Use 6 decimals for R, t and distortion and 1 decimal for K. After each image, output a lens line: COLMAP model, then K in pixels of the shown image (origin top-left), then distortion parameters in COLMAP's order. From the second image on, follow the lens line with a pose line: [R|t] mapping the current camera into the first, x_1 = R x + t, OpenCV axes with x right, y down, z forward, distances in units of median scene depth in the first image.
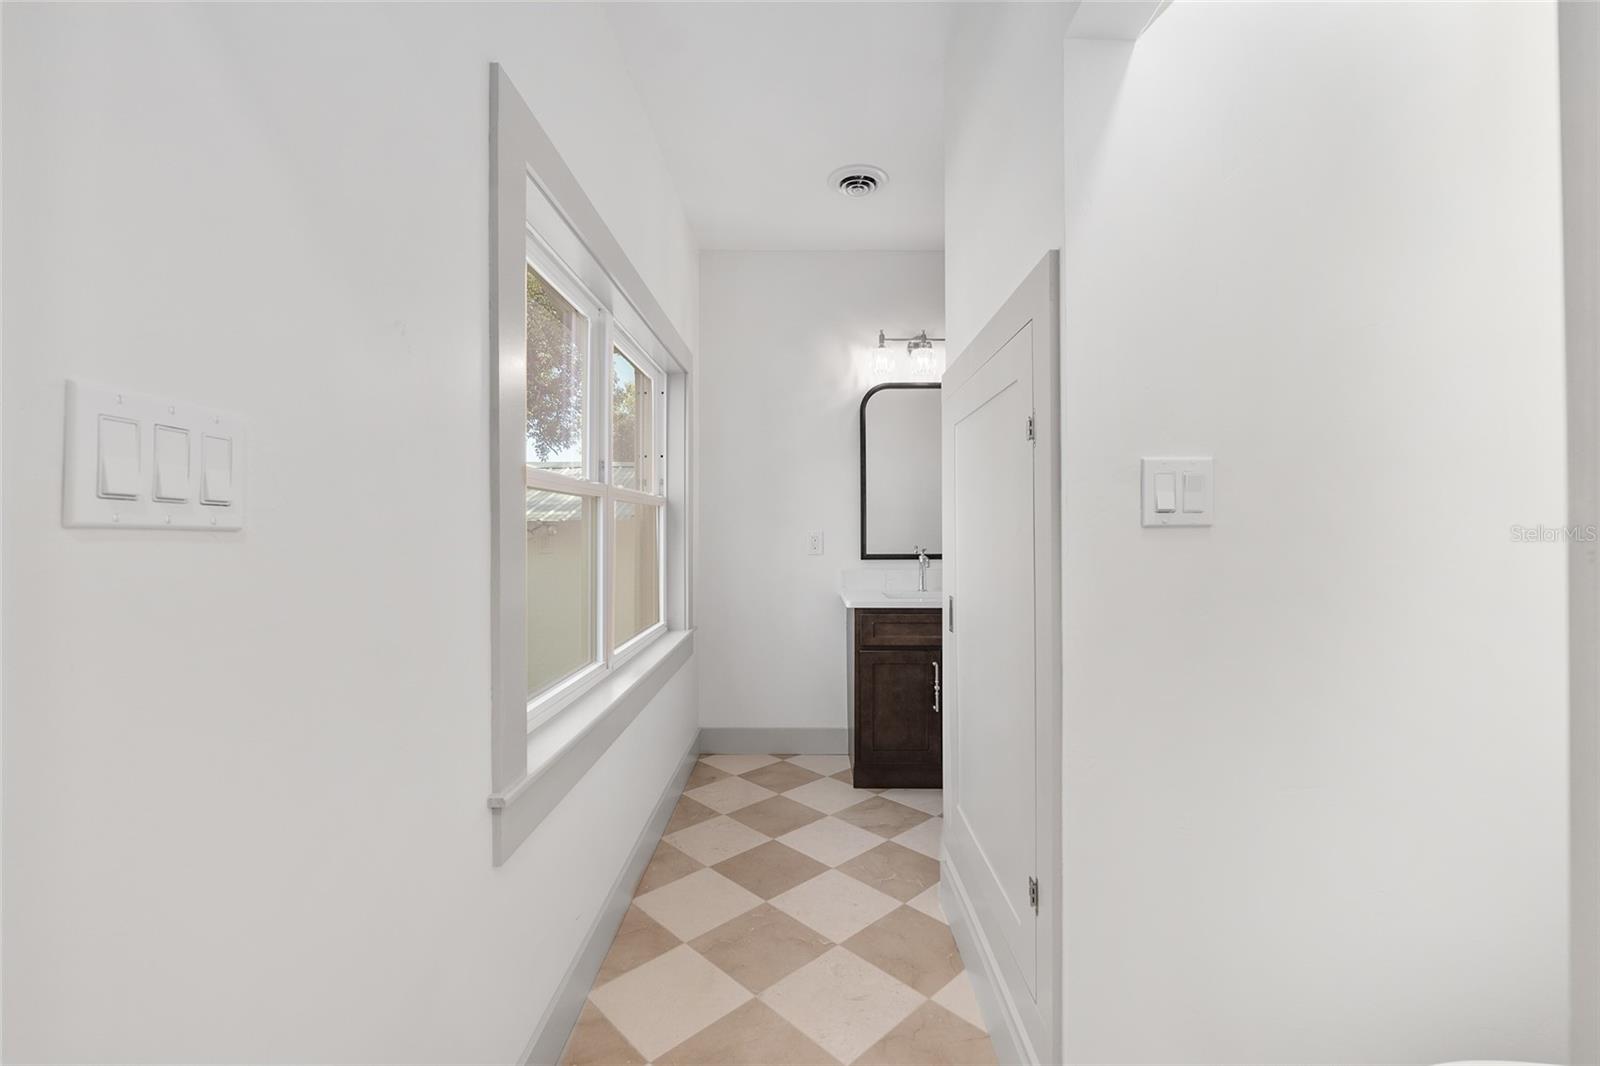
lens RADIAL K [[695.8, 0, 800.6], [0, 695.8, 529.4], [0, 0, 1]] dist [-0.017342, -0.000135]
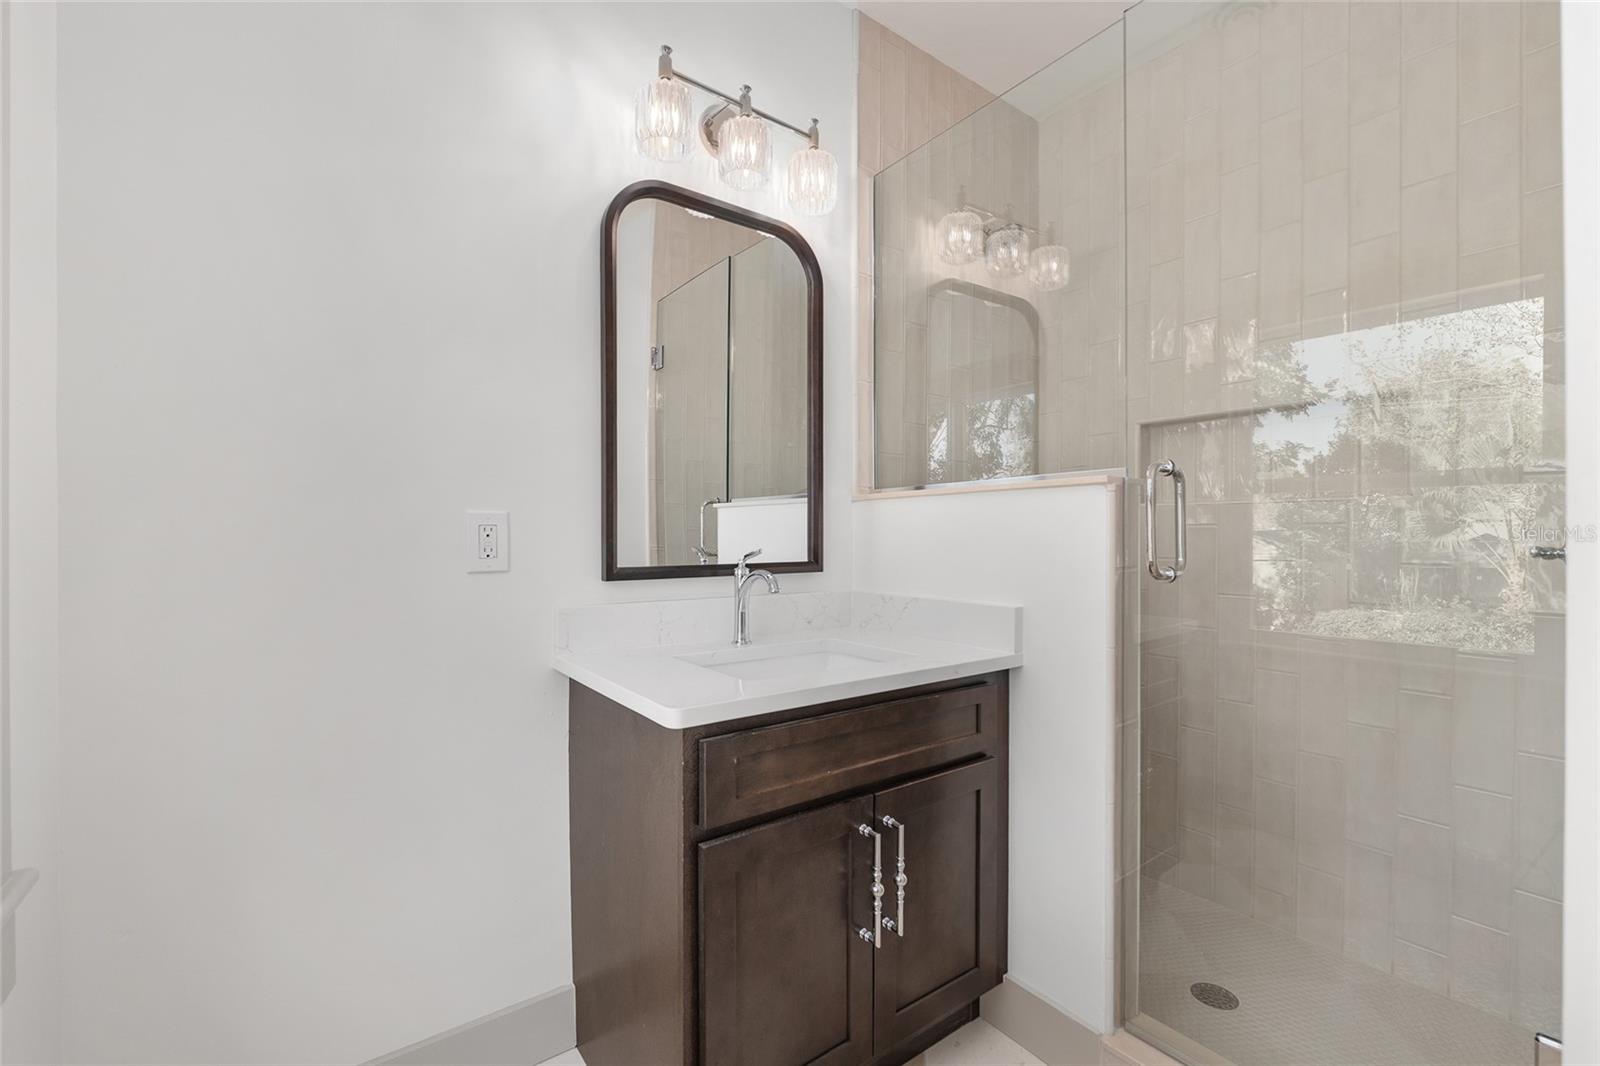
lens RADIAL K [[695.8, 0, 799.6], [0, 695.8, 537.9], [0, 0, 1]] dist [-0.017342, -0.000135]
pose [[0.799403, -0.003704, 0.600784, -0.084403], [0.000652, 0.999986, 0.005298, 0.017579], [-0.600795, -0.003844, 0.799394, 0.688145]]
